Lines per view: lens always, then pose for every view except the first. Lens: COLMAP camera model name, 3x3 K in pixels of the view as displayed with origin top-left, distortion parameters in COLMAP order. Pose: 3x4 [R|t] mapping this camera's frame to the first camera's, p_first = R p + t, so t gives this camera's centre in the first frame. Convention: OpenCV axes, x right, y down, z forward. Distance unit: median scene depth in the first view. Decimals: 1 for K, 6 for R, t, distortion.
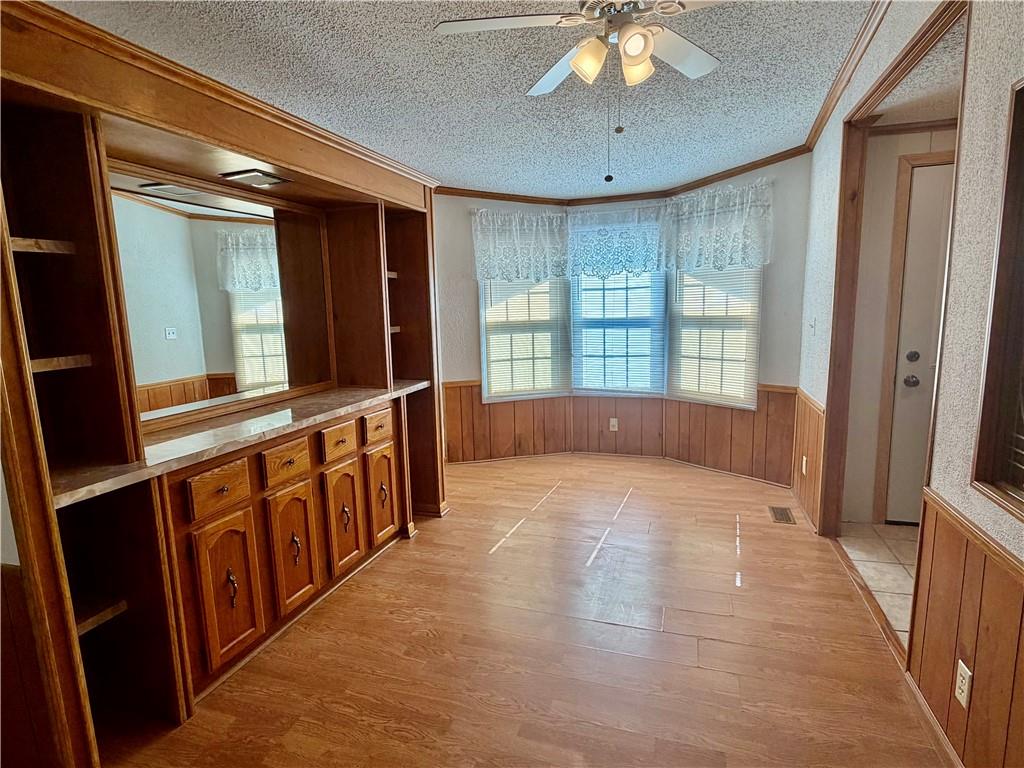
lens RADIAL K [[533.3, 0, 510.3], [0, 533.3, 385.6], [0, 0, 1]] dist [-0.003592, -0.000116]
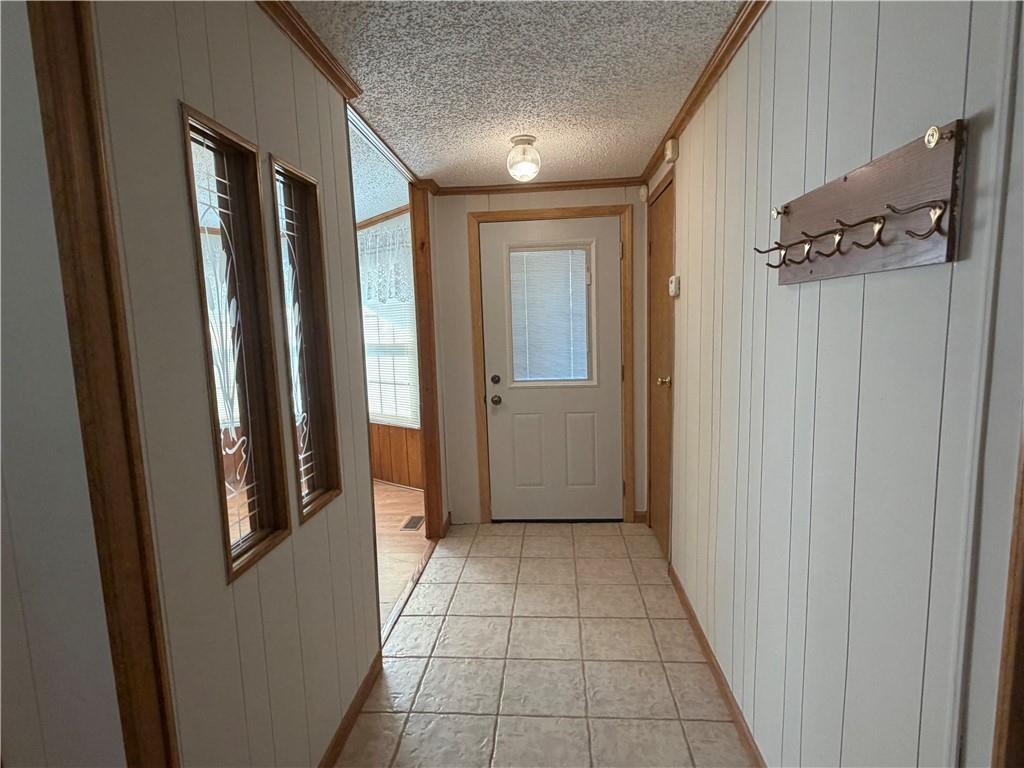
lens RADIAL K [[533.3, 0, 512.0], [0, 533.3, 385.6], [0, 0, 1]] dist [-0.003592, -0.000116]
pose [[0.970187, -0.022947, 0.241268, 0.446519], [0.033045, 0.998735, -0.037890, 0.005210], [-0.240094, 0.044733, 0.969719, -0.142805]]
